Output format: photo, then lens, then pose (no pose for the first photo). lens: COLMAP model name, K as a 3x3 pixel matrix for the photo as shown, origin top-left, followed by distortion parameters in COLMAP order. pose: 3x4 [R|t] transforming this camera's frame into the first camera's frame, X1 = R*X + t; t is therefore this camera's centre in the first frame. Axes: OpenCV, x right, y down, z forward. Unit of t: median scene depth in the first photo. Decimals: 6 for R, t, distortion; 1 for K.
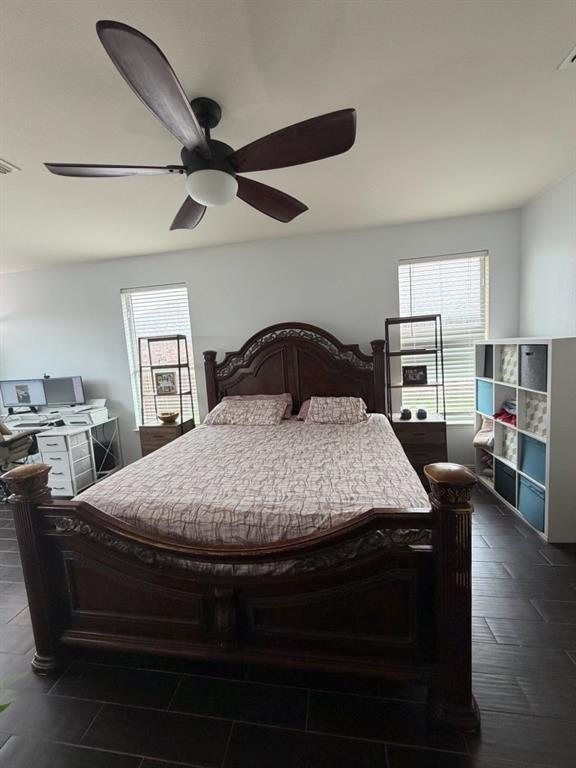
lens RADIAL K [[306.1, 0, 288.7], [0, 306.1, 382.3], [0, 0, 1]] dist [0.000915, 0.000067]
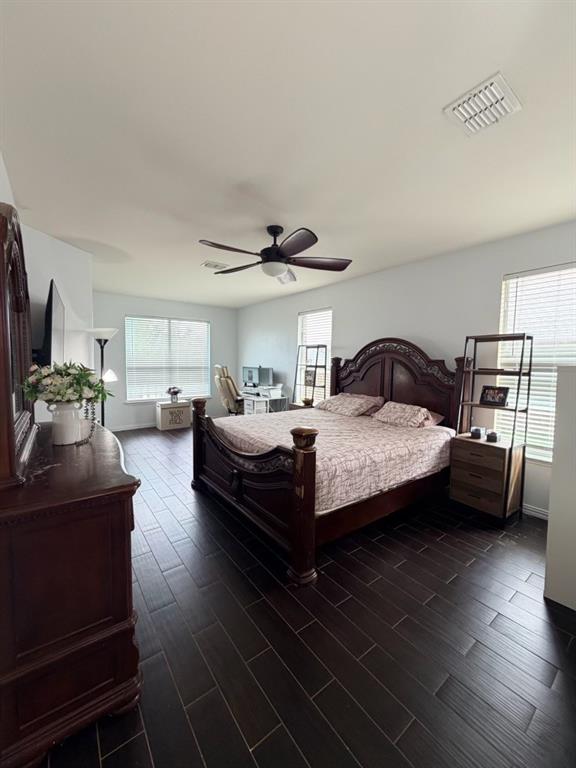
lens RADIAL K [[306.1, 0, 288.7], [0, 306.1, 382.3], [0, 0, 1]] dist [0.000915, 0.000067]
pose [[0.721736, 0.121574, -0.681408, 0.551903], [-0.136250, 0.990146, 0.032344, -0.009421], [0.678626, 0.069499, 0.731189, -0.123910]]
